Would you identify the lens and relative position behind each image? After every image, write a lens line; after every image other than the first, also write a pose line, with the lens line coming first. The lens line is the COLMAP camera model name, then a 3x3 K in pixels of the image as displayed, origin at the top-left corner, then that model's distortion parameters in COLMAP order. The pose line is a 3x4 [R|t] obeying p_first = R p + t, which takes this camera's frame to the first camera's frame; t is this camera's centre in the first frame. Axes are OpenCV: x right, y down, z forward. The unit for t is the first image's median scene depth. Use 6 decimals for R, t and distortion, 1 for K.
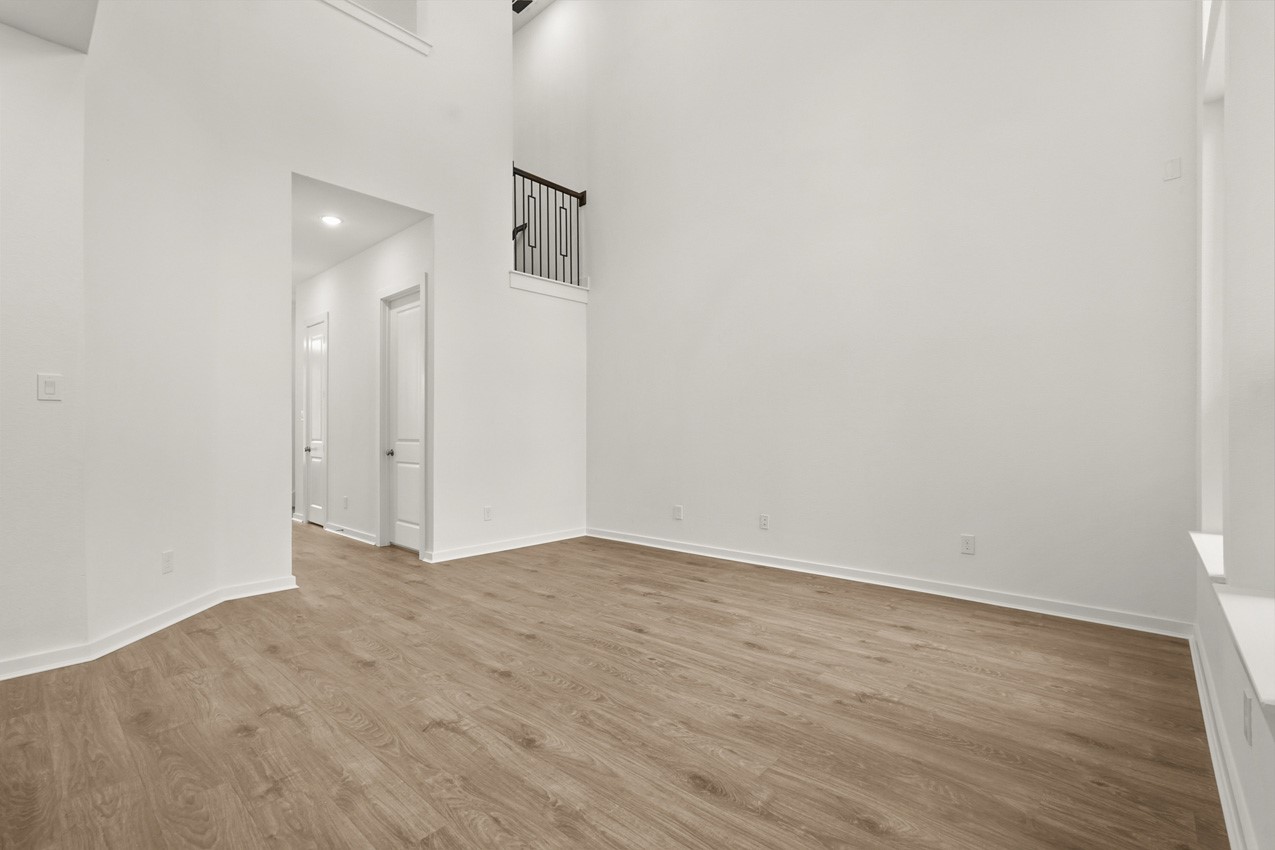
lens RADIAL K [[567.0, 0, 644.9], [0, 567.0, 424.3], [0, 0, 1]] dist [-0.024112, 0.008336]
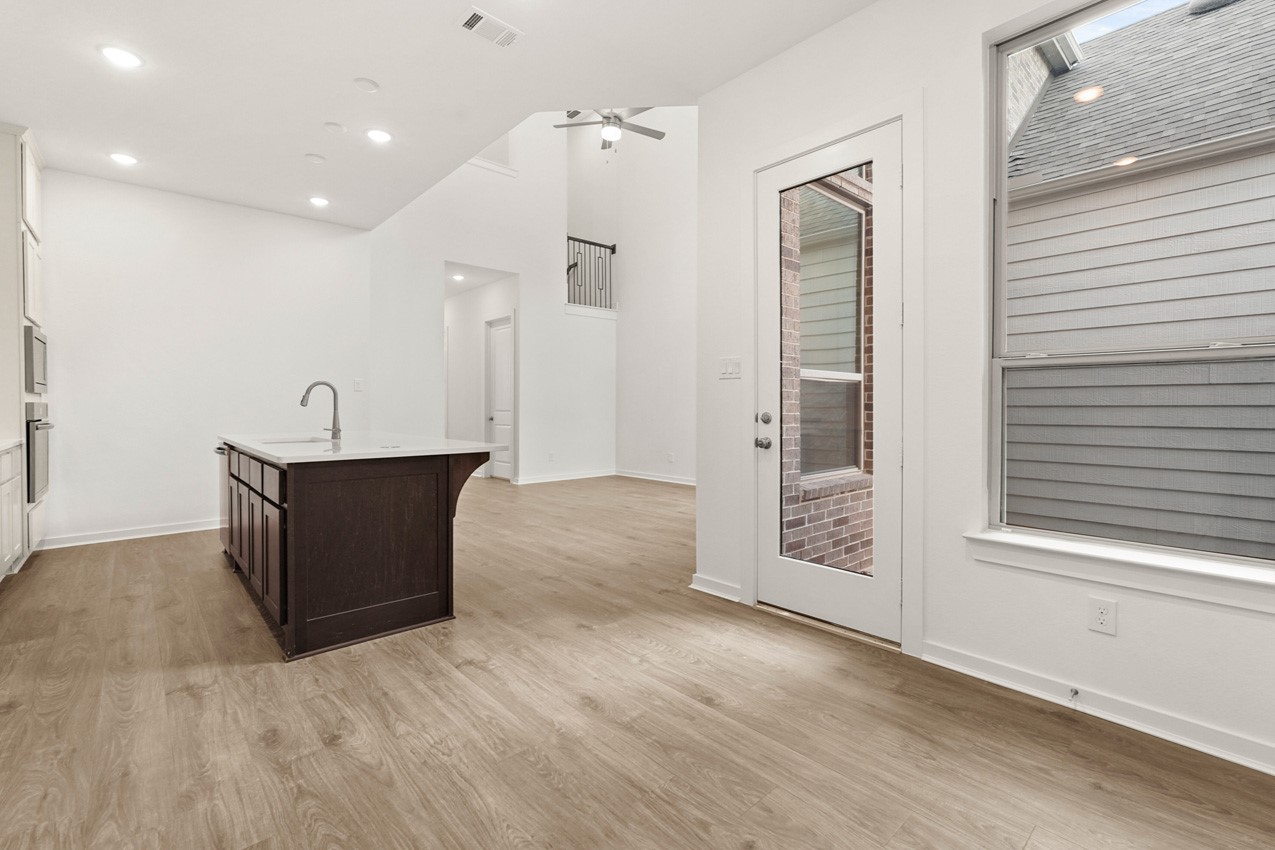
lens RADIAL K [[567.0, 0, 646.5], [0, 567.0, 413.0], [0, 0, 1]] dist [-0.024112, 0.008336]
pose [[0.995574, 0.008353, -0.093605, 0.126724], [-0.005820, 0.999610, 0.027295, -0.010533], [0.093797, -0.026629, 0.995235, -0.515899]]
